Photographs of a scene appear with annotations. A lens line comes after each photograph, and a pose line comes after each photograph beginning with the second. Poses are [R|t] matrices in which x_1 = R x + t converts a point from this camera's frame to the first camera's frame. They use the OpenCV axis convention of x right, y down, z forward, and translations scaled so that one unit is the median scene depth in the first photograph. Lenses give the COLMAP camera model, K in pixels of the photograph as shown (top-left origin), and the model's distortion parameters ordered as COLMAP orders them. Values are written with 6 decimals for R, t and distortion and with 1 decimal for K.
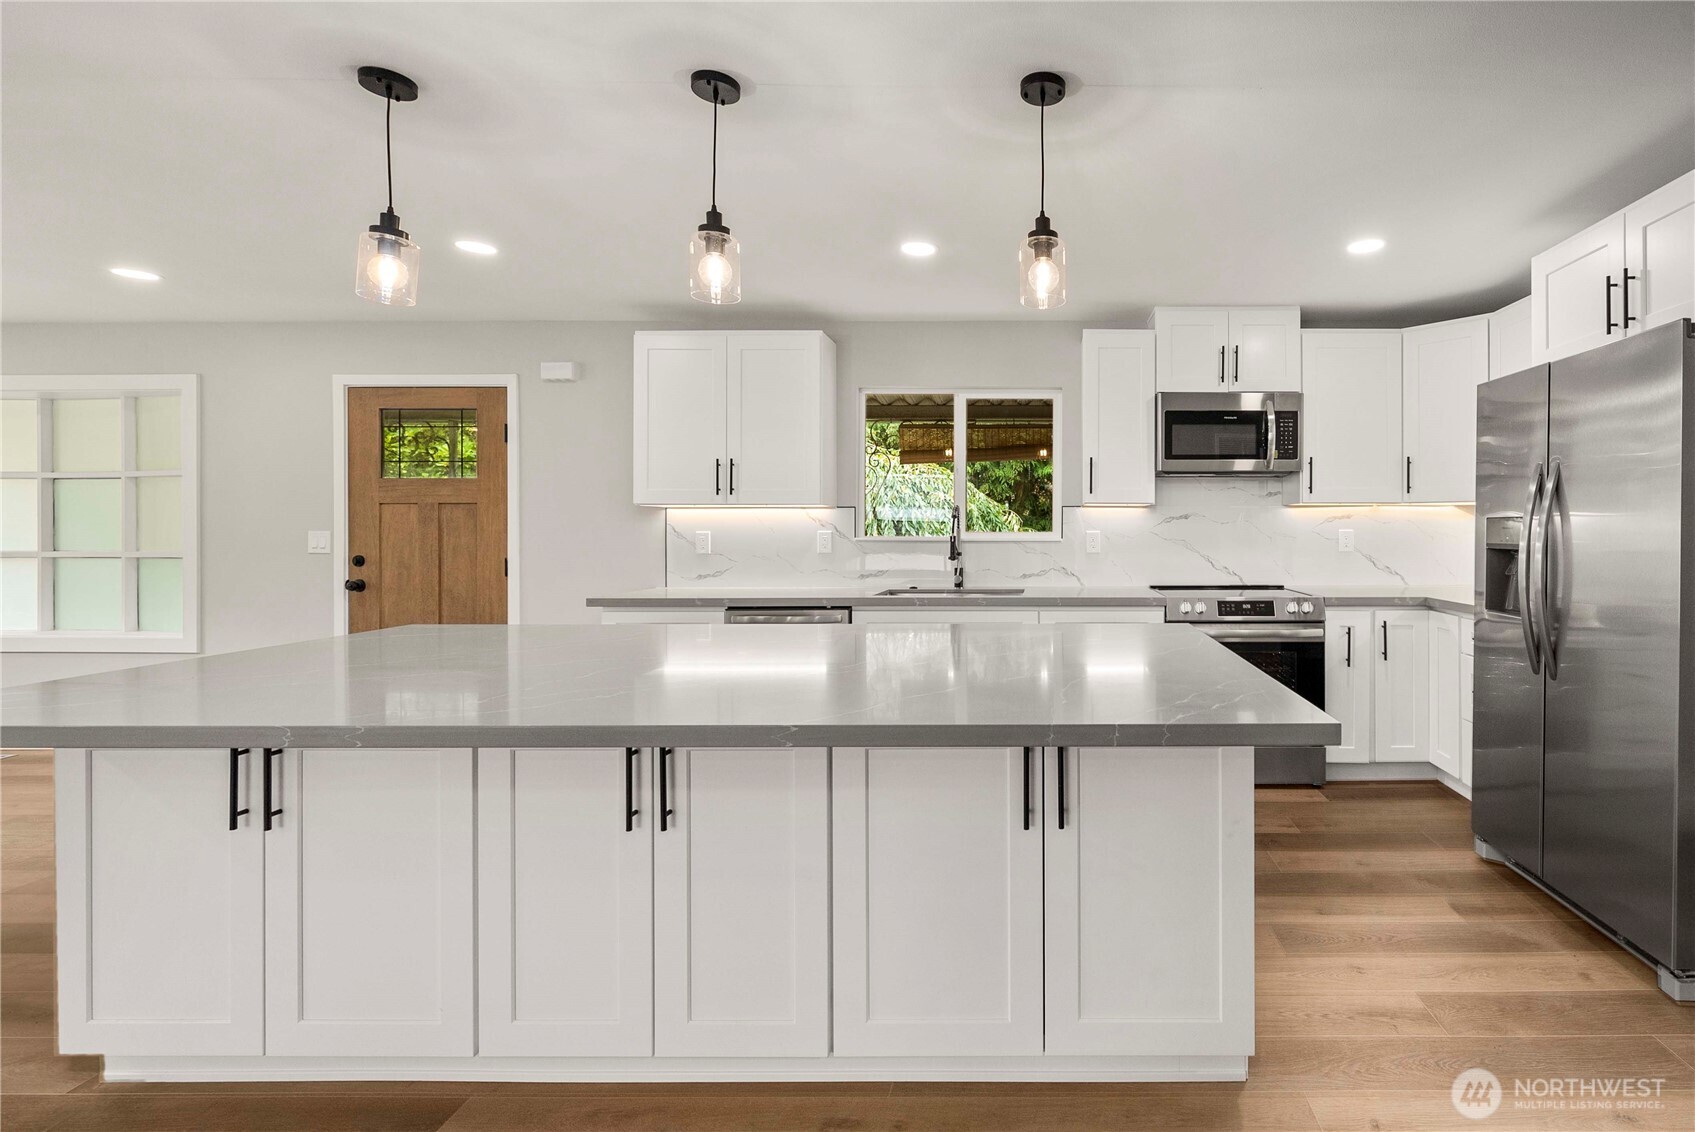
lens RADIAL K [[747.1, 0, 842.0], [0, 747.1, 549.0], [0, 0, 1]] dist [-0.003010, -0.000140]
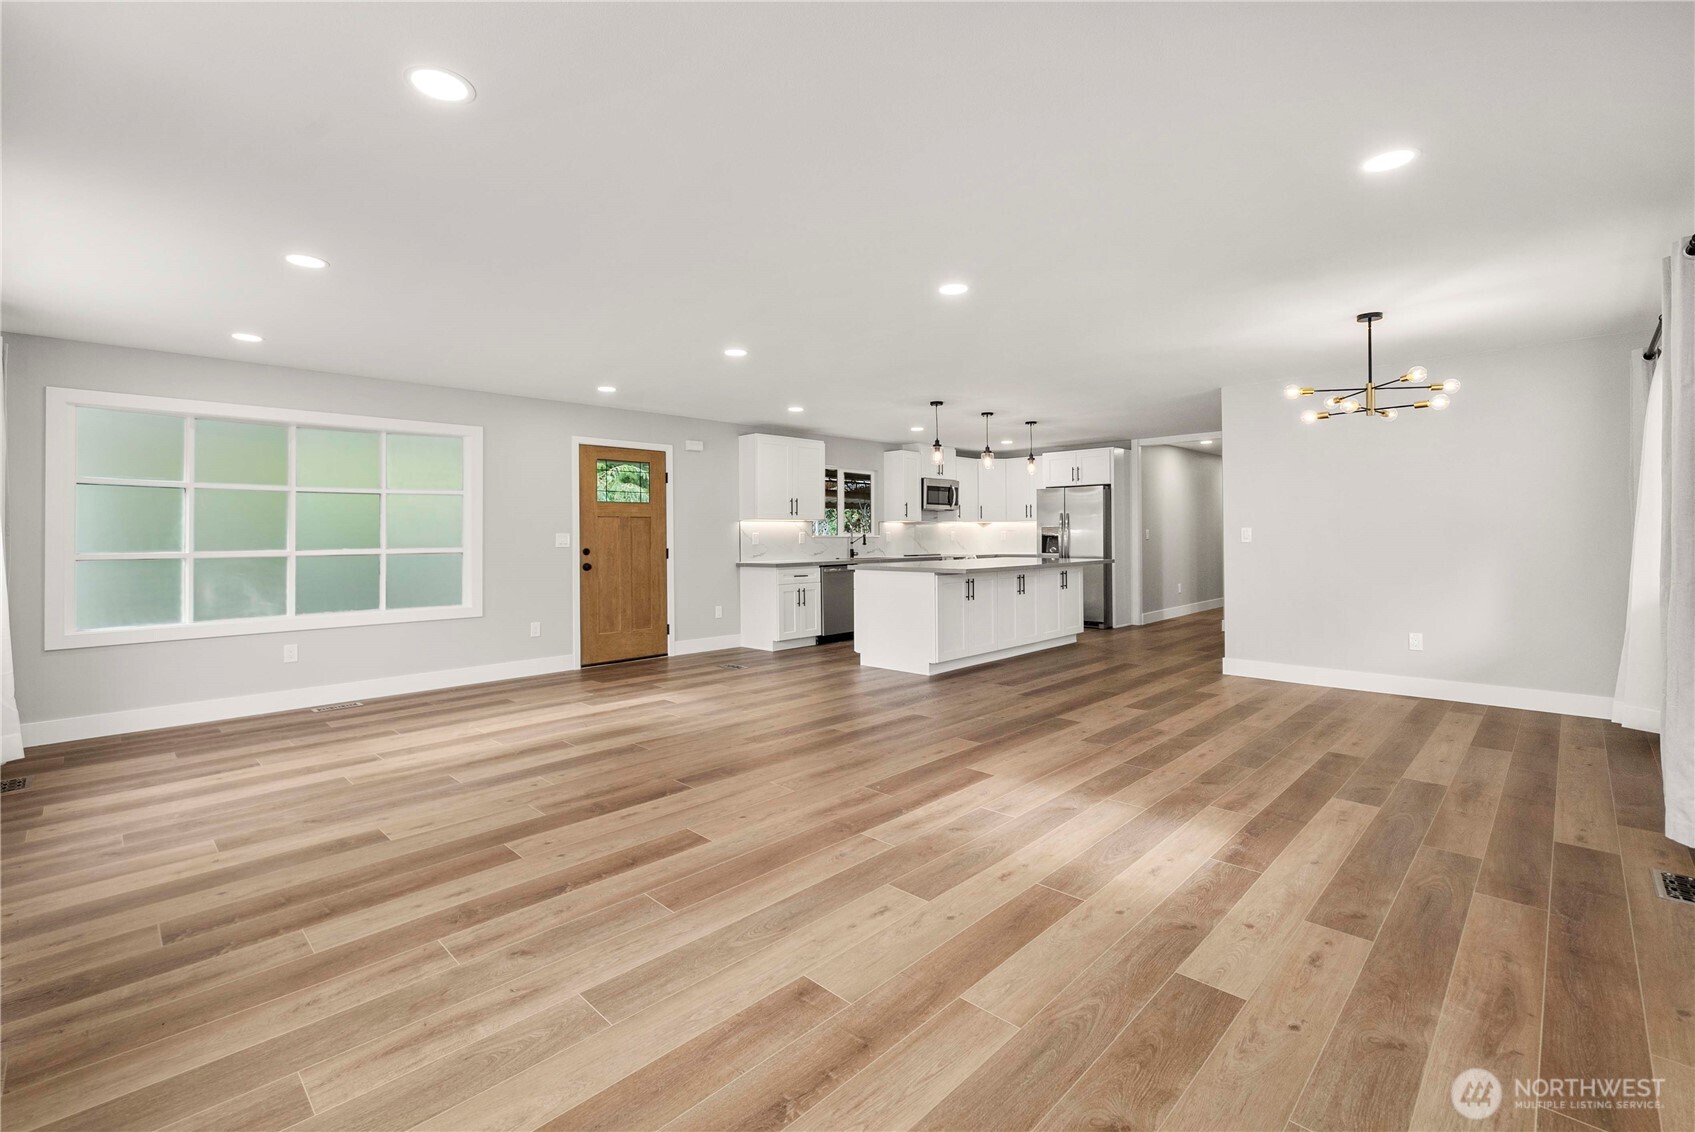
lens RADIAL K [[747.1, 0, 842.0], [0, 747.1, 549.0], [0, 0, 1]] dist [-0.003010, -0.000140]
pose [[0.706126, -0.016438, 0.707895, -1.416345], [0.025969, 0.999659, -0.002690, 0.029214], [-0.707609, 0.020283, 0.706313, -0.542365]]
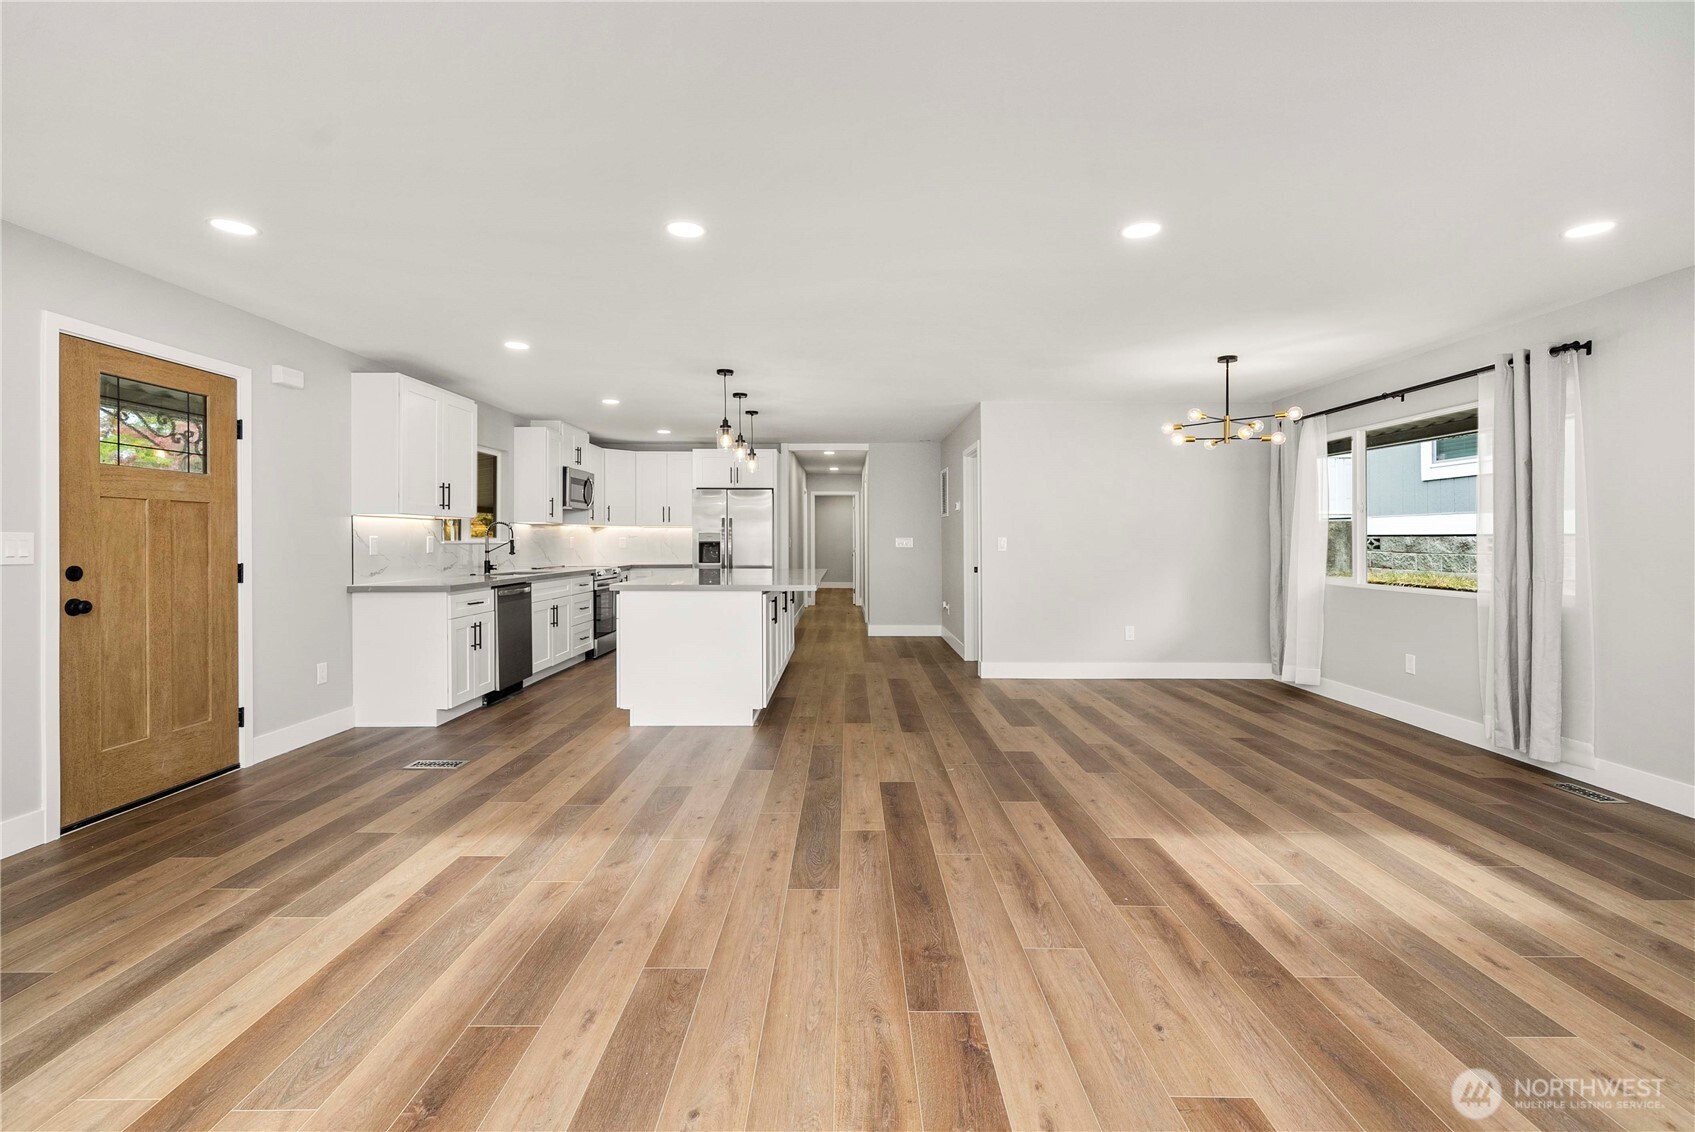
lens RADIAL K [[762.7, 0, 846.8], [0, 762.7, 549.6], [0, 0, 1]] dist [-0.001200, -0.000395]
pose [[0.003501, -0.011161, 0.999932, -1.403530], [0.026012, 0.999600, 0.011066, 0.004186], [-0.999655, 0.025972, 0.003790, 0.242865]]
